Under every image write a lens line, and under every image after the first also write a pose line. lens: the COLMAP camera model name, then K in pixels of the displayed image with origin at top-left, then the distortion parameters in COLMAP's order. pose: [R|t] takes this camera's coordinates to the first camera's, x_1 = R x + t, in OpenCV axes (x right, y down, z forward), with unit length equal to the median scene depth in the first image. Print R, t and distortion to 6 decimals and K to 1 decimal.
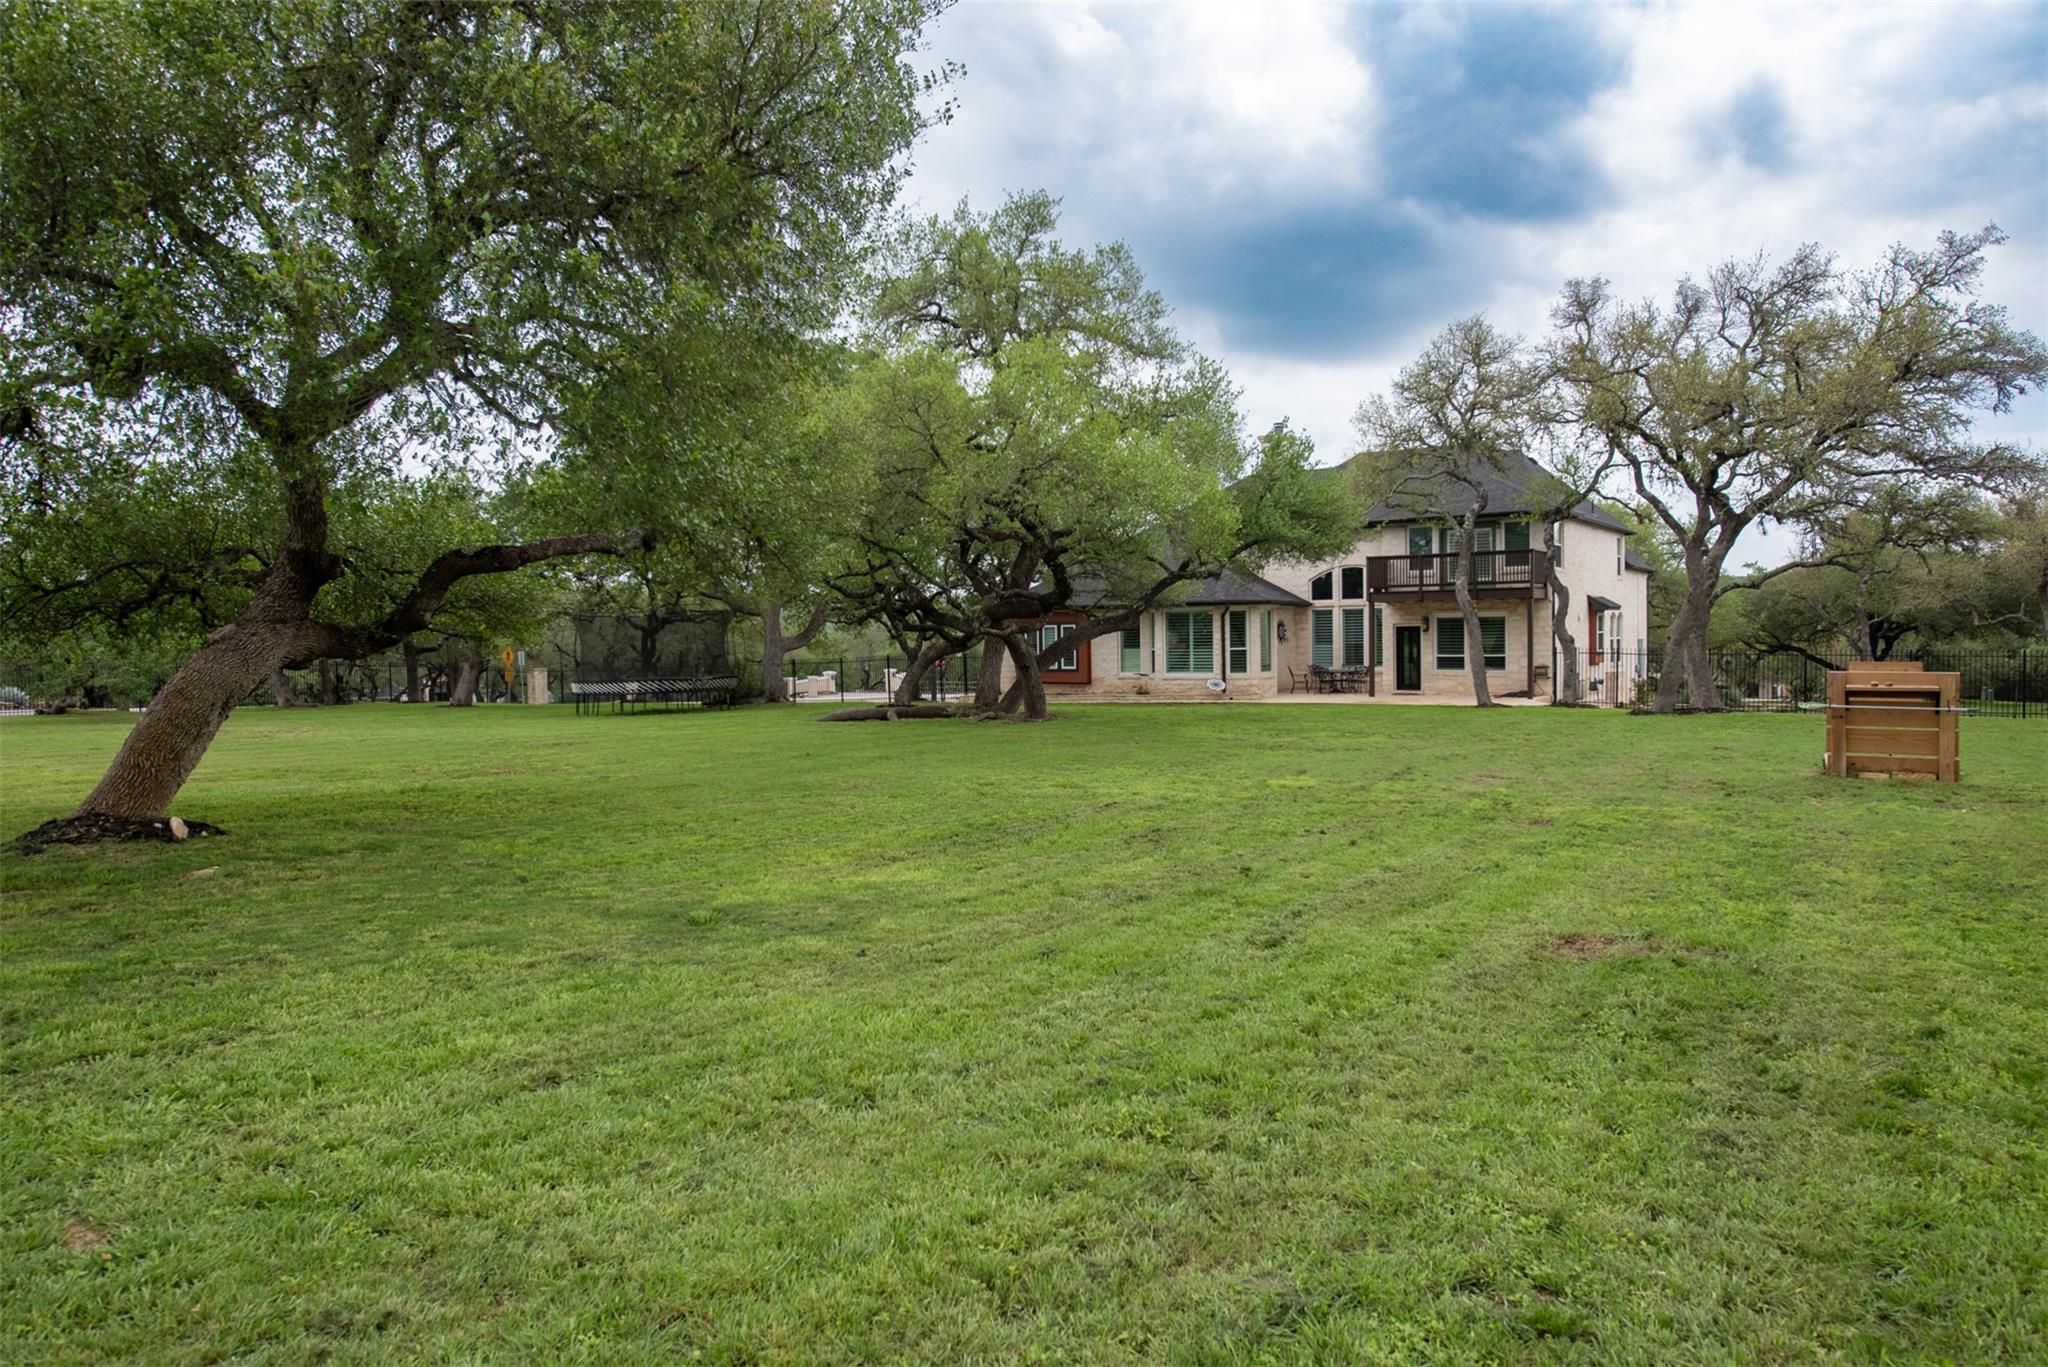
lens RADIAL K [[1416.4, 0, 1024.0], [0, 1416.4, 683.5], [0, 0, 1]] dist [-0.000203, -0.000058]
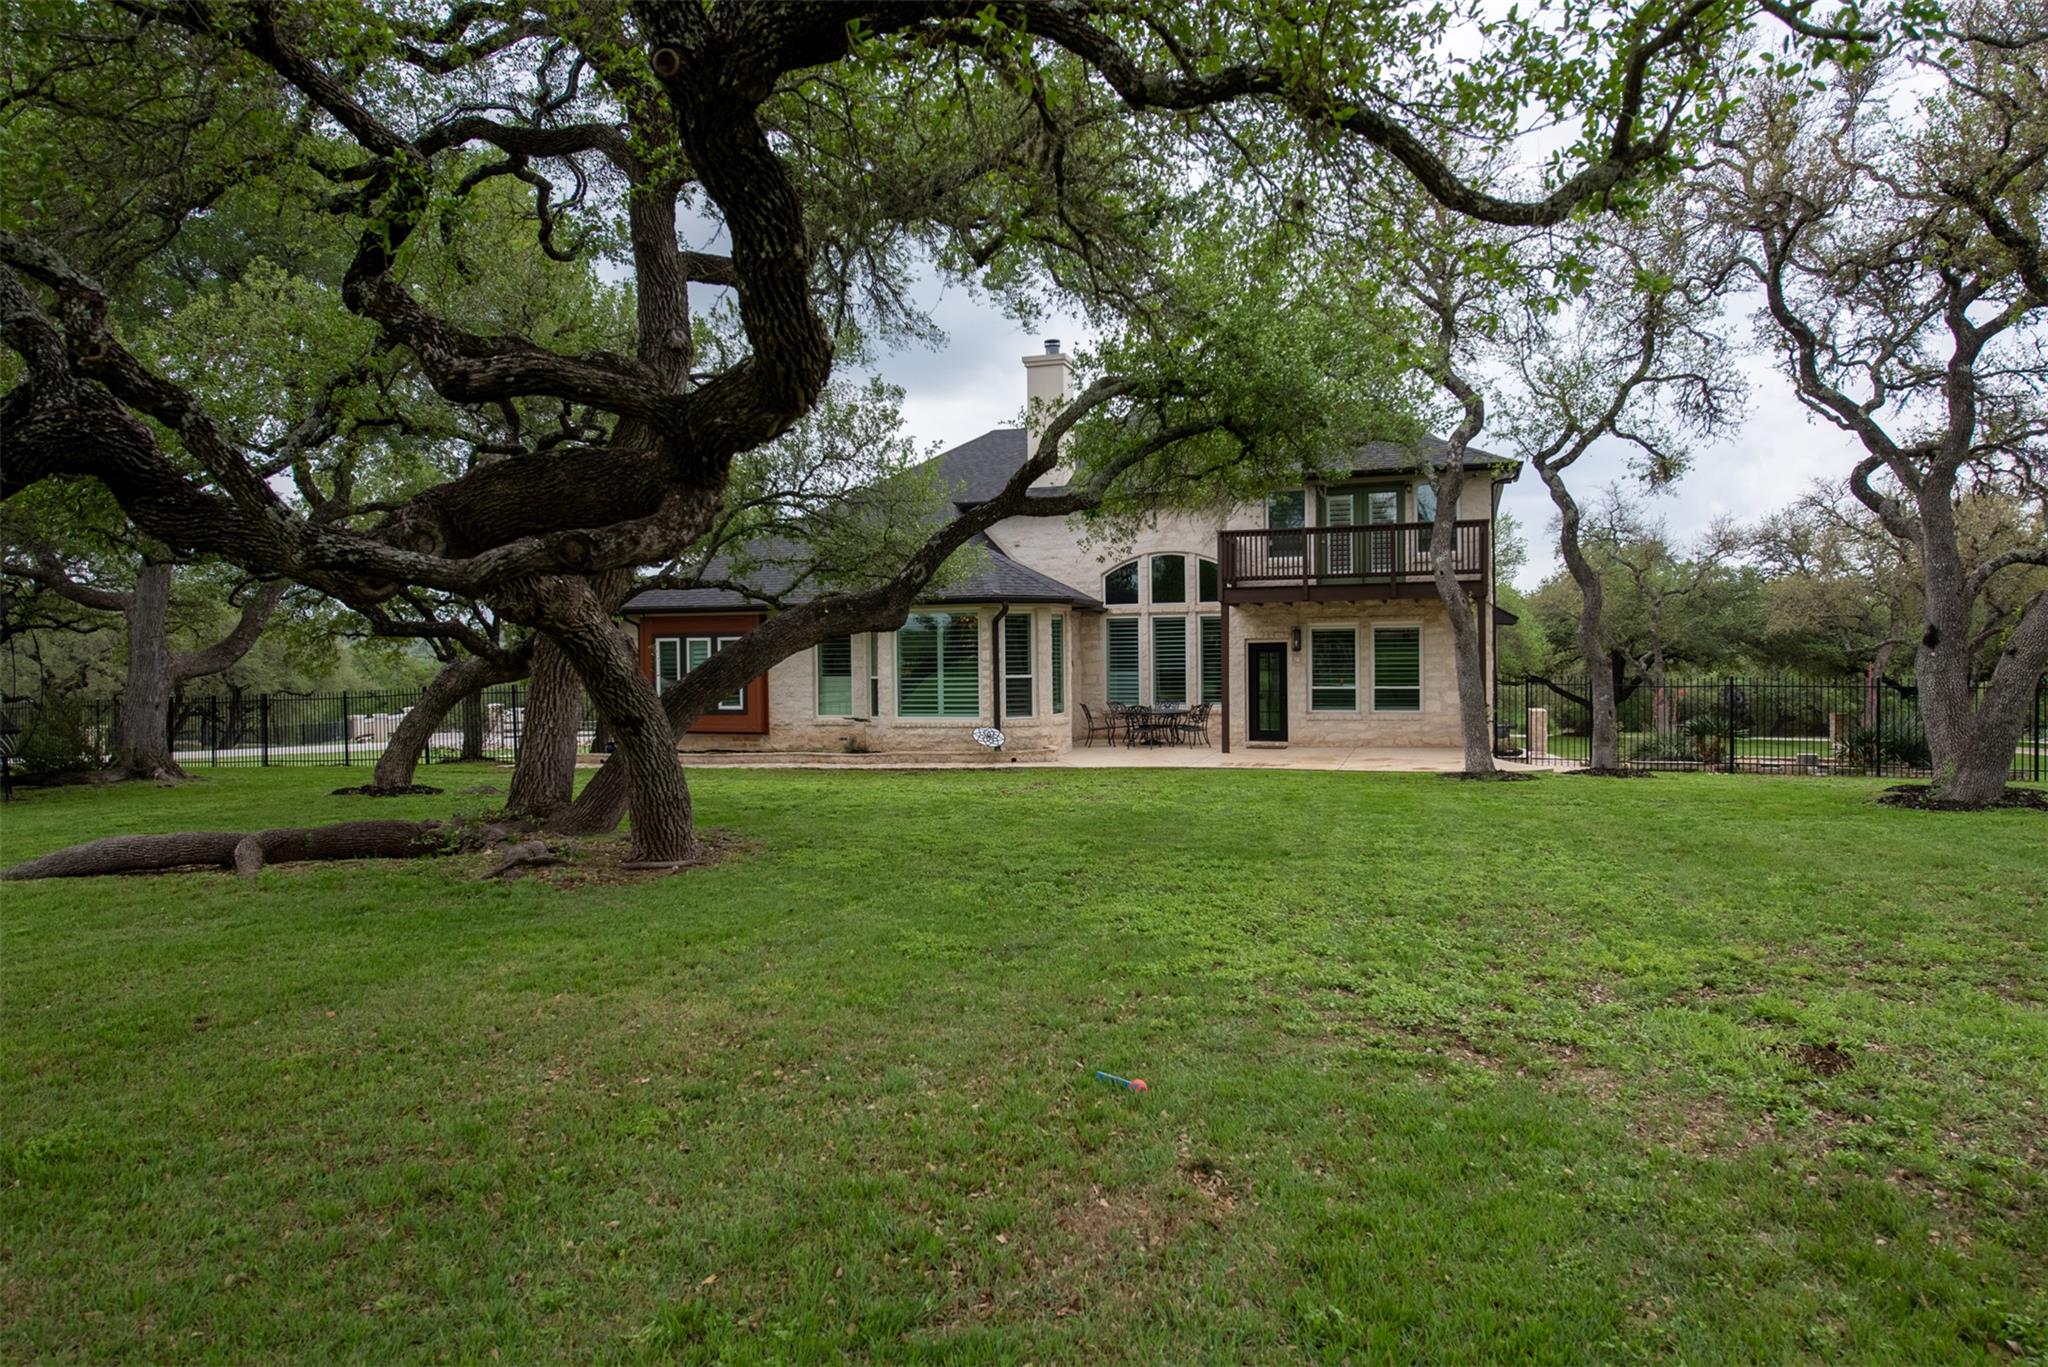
lens RADIAL K [[1274.8, 0, 1024.0], [0, 1274.8, 683.5], [0, 0, 1]] dist [0.000212, -0.000033]
pose [[0.964563, 0.000039, 0.263852, 0.008799], [0.005420, 0.999786, -0.019959, -0.010595], [-0.263796, 0.020682, 0.964357, 0.465284]]
